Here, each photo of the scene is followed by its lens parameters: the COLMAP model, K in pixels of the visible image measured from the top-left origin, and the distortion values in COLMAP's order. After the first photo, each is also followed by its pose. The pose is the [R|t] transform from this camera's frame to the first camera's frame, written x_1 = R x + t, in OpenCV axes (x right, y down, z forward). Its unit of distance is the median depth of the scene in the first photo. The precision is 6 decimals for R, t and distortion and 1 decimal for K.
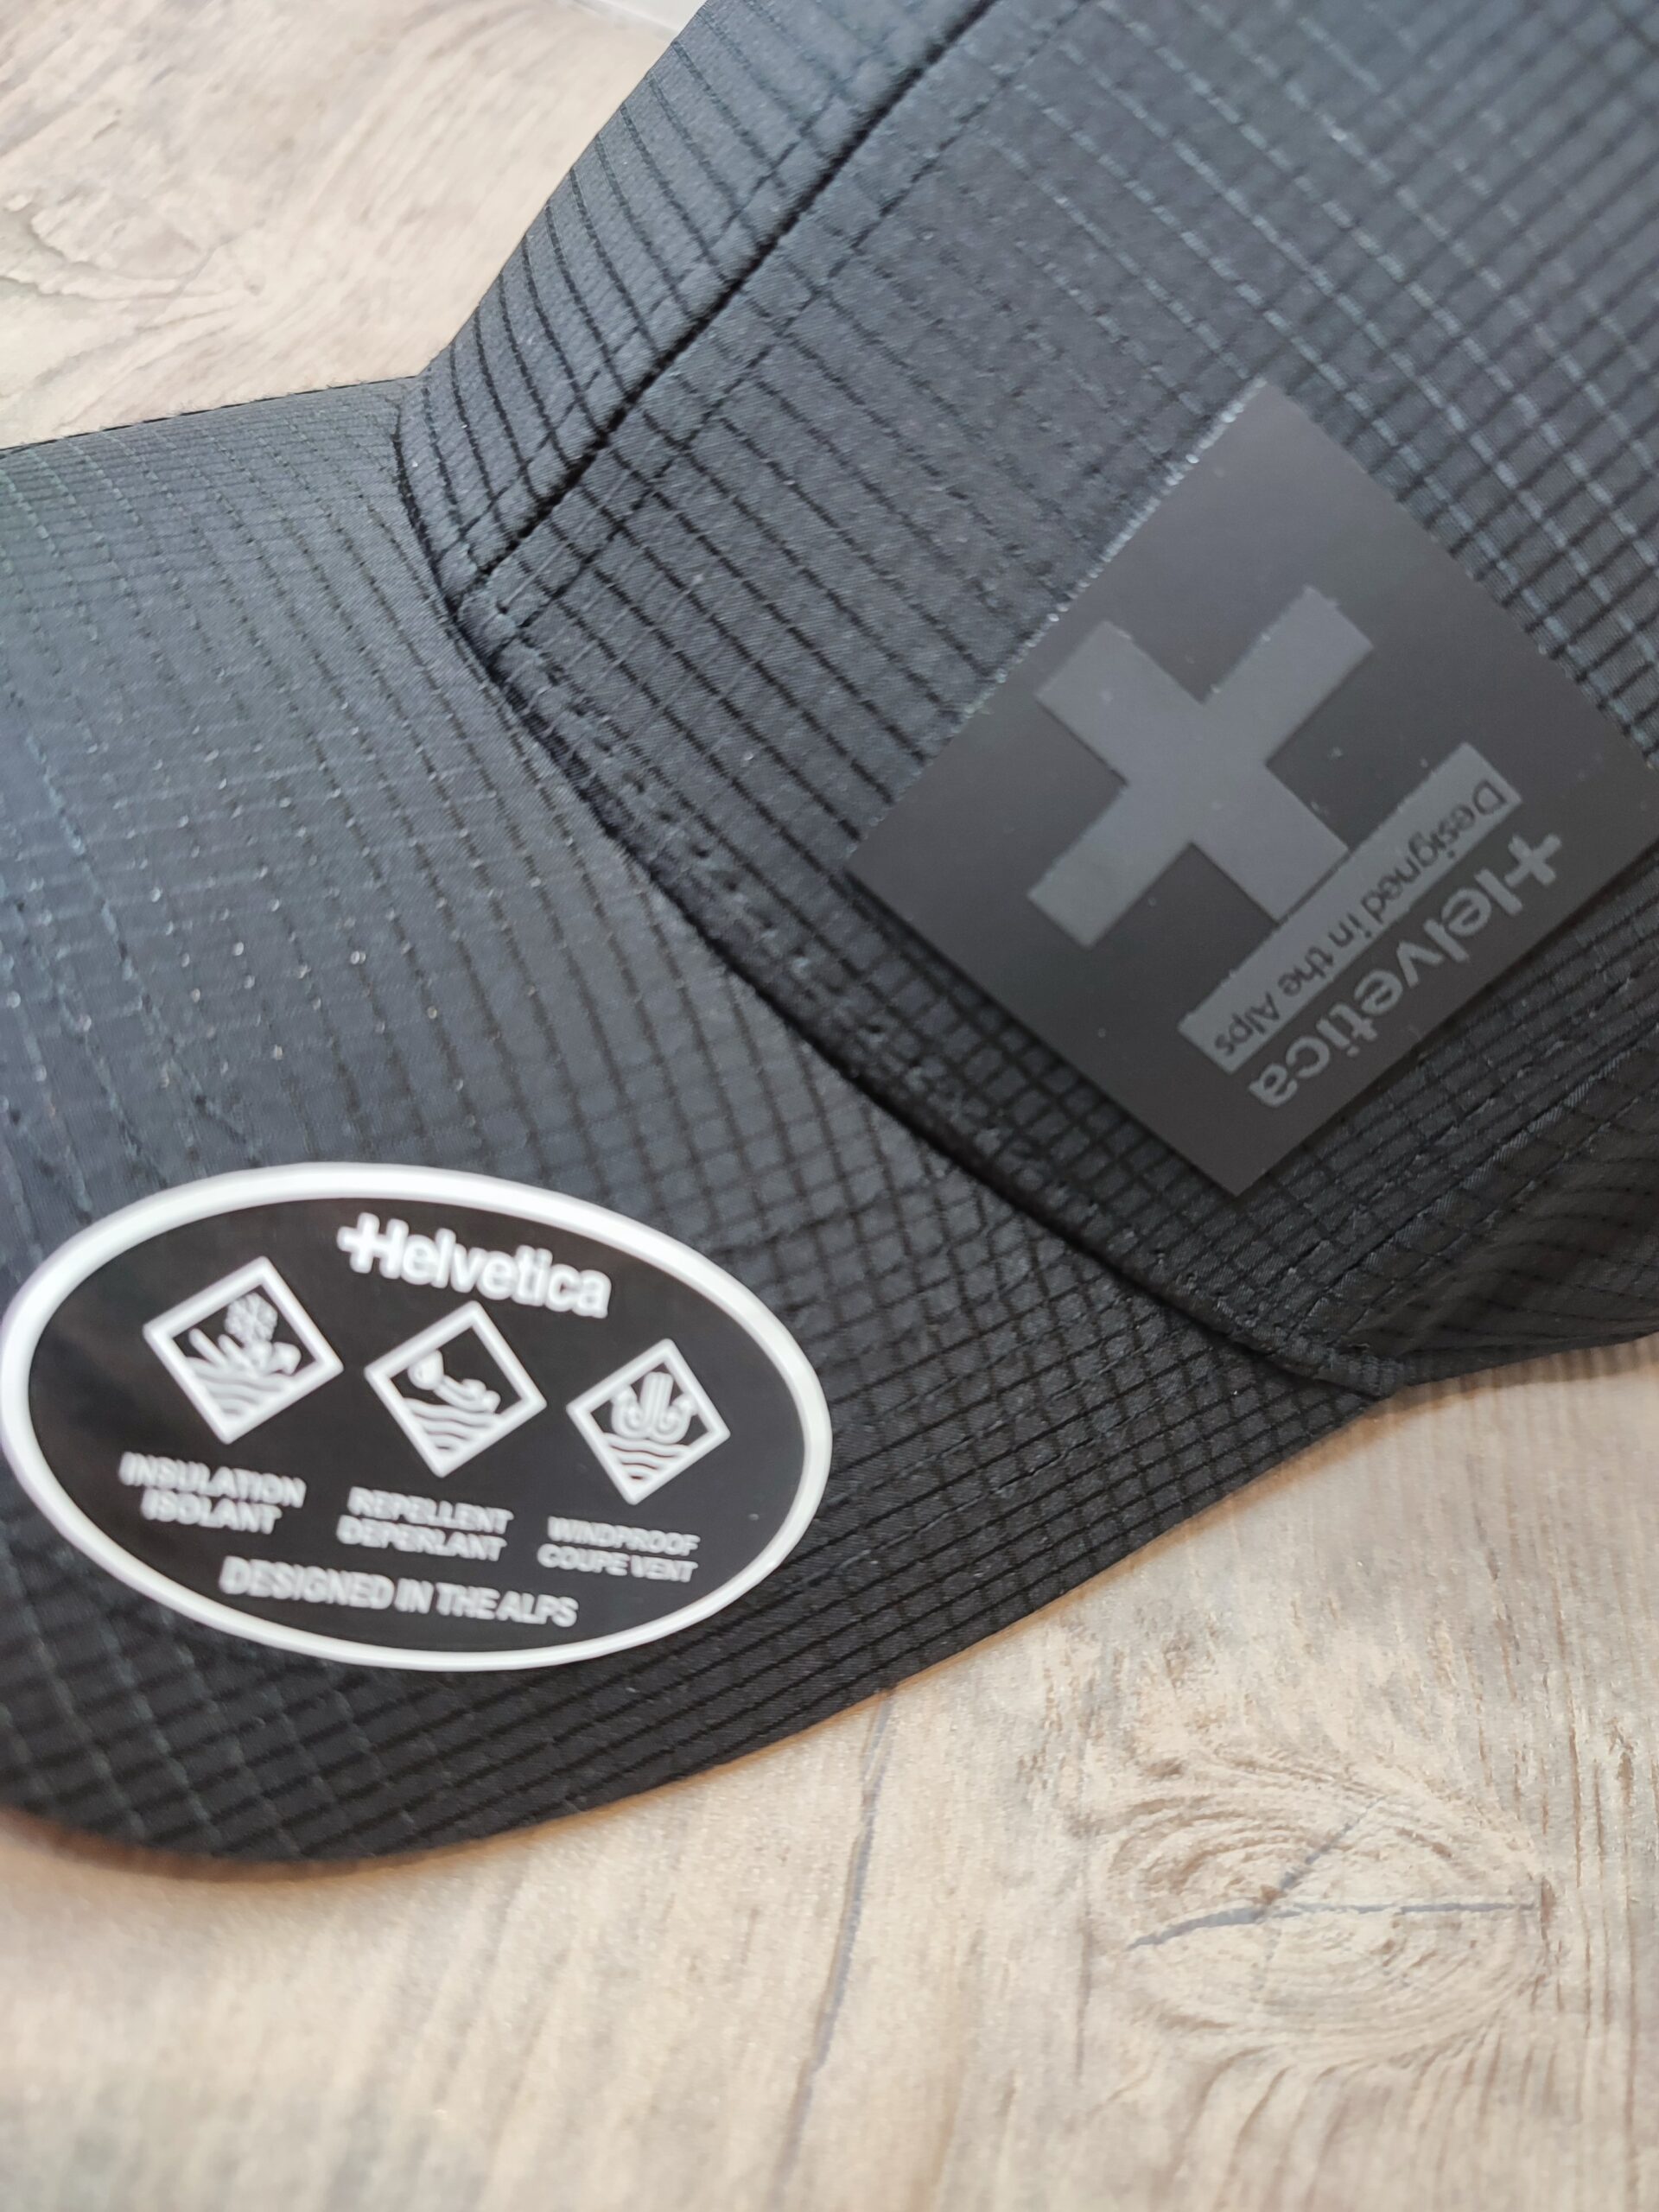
lens RADIAL K [[1686.8, 0, 829.5], [0, 1686.8, 1106.0], [0, 0, 1]] dist [-0.035983, -0.002392]
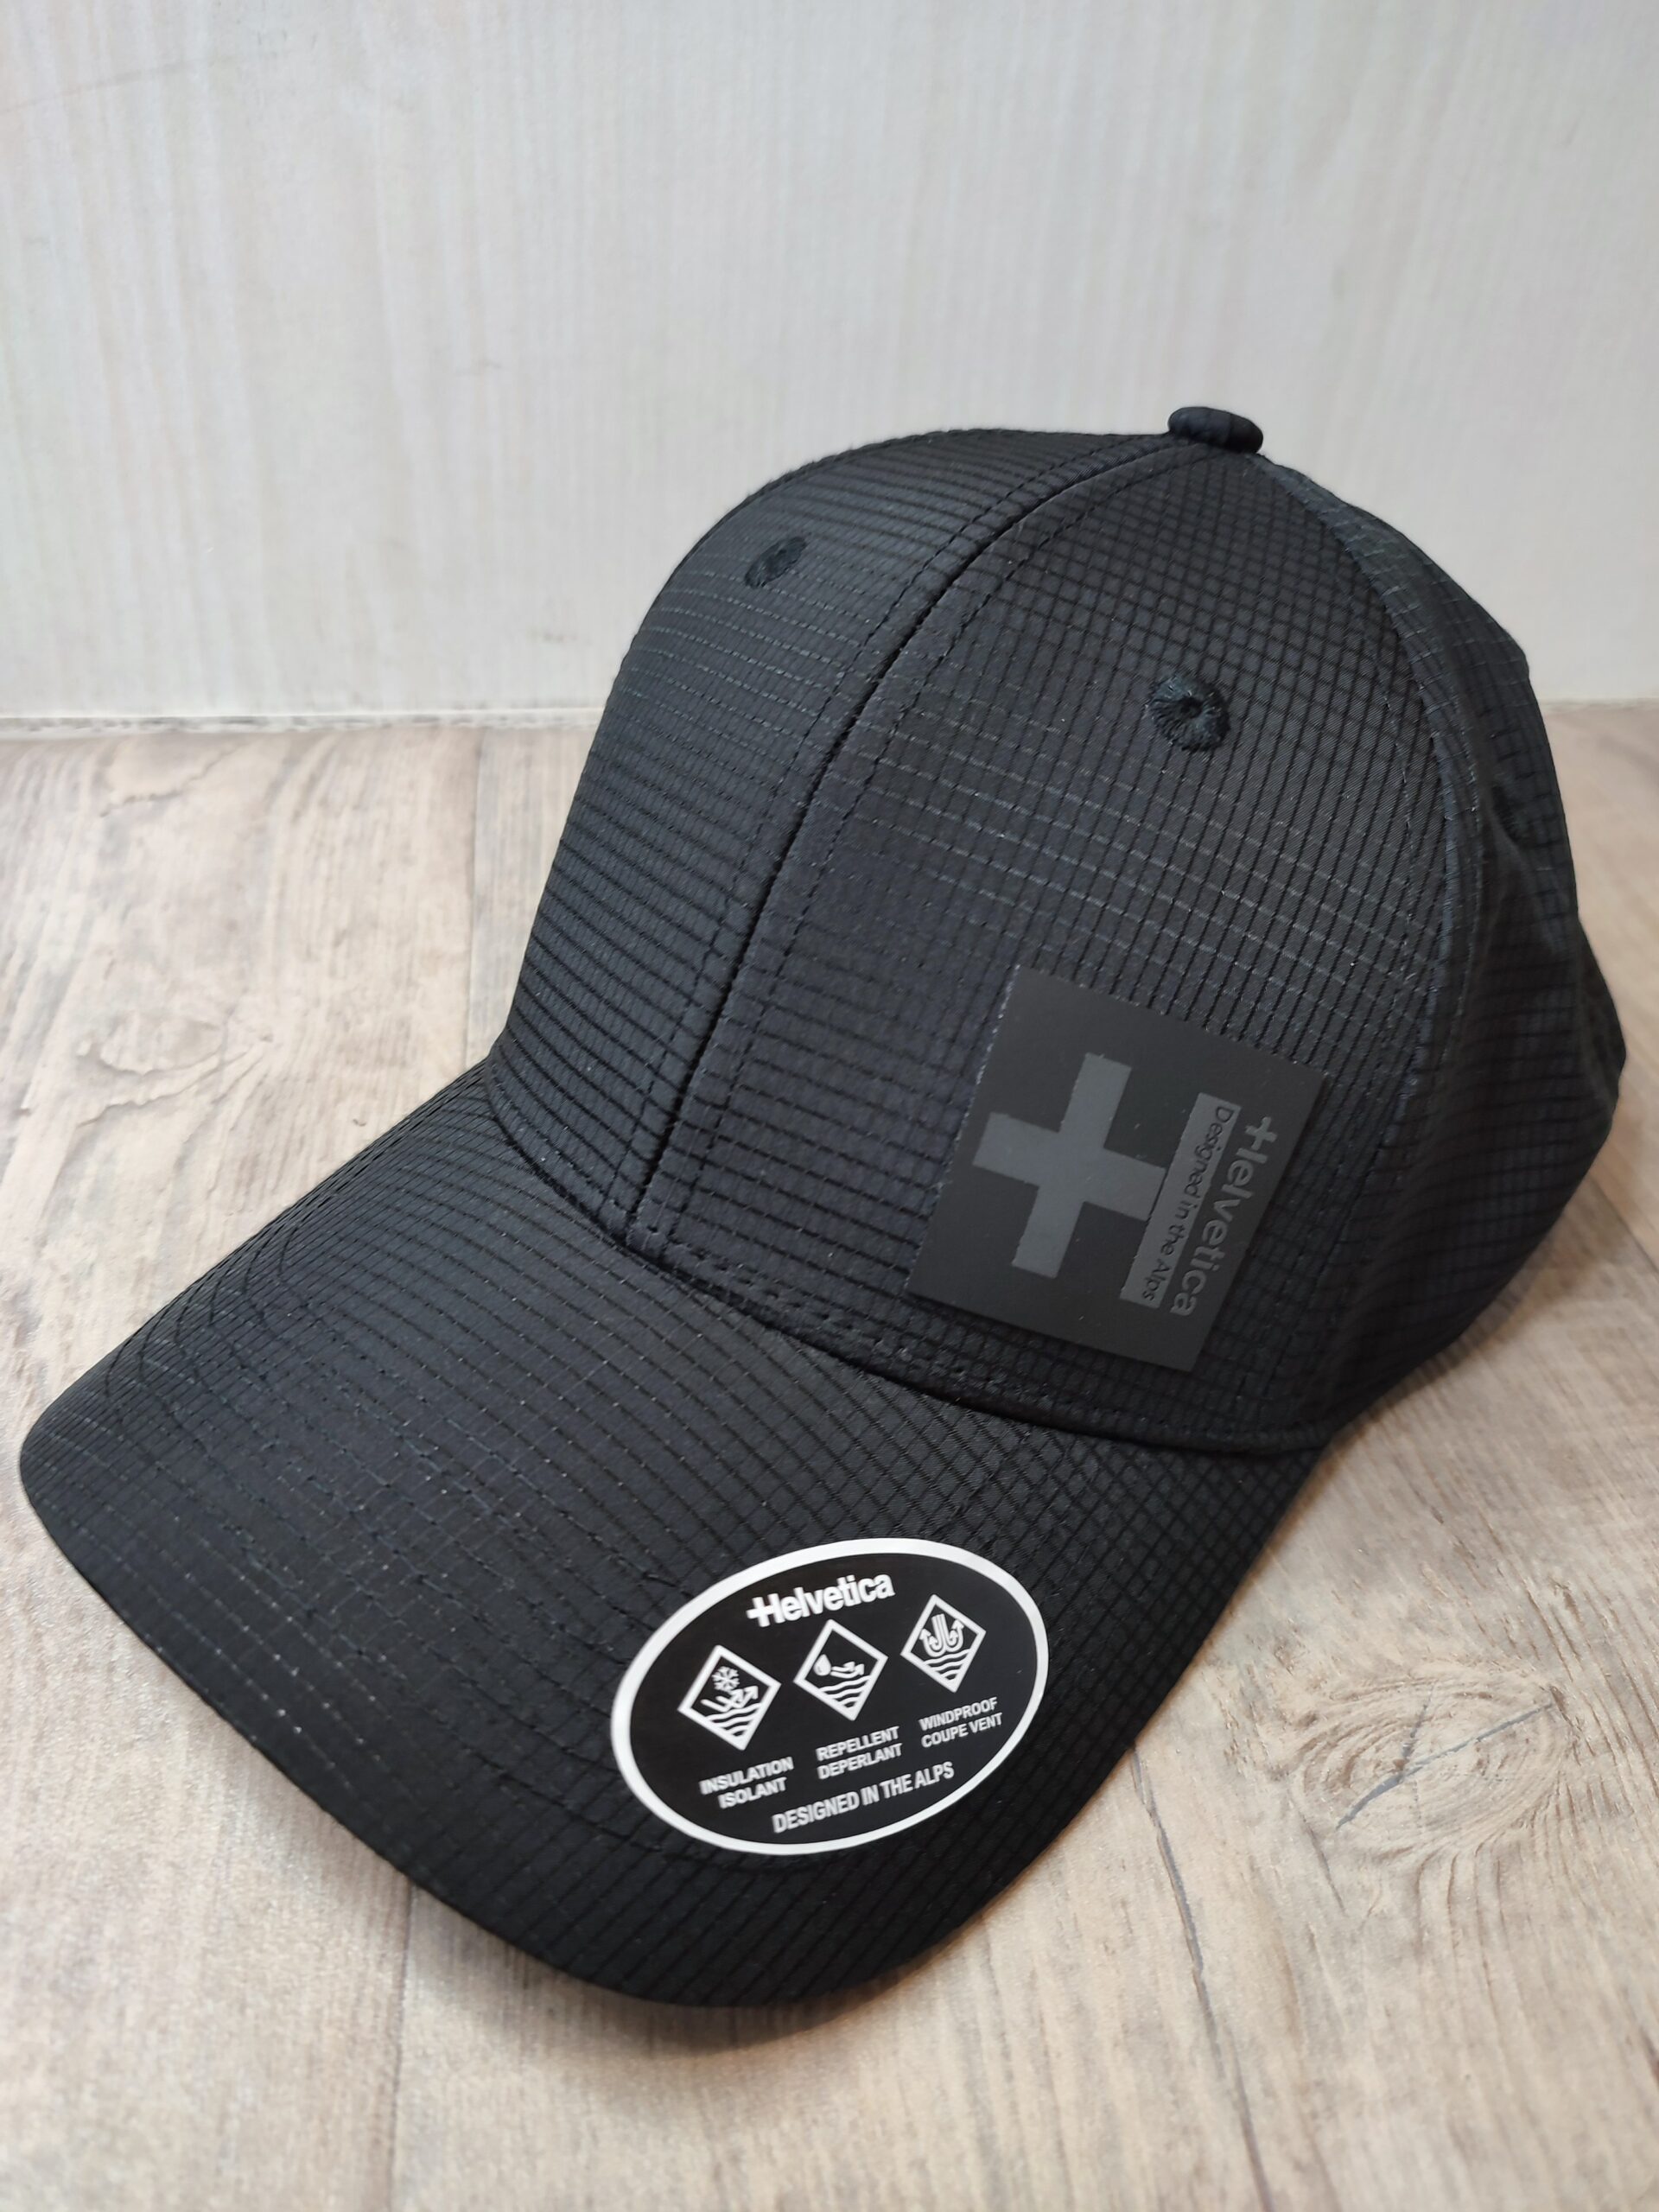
lens RADIAL K [[1618.3, 0, 829.5], [0, 1618.3, 1106.0], [0, 0, 1]] dist [-0.020387, -0.005152]
pose [[0.912370, -0.392942, 0.114796, -0.176543], [0.406416, 0.903060, -0.138954, -0.114091], [-0.049067, 0.173433, 0.983623, -0.644333]]
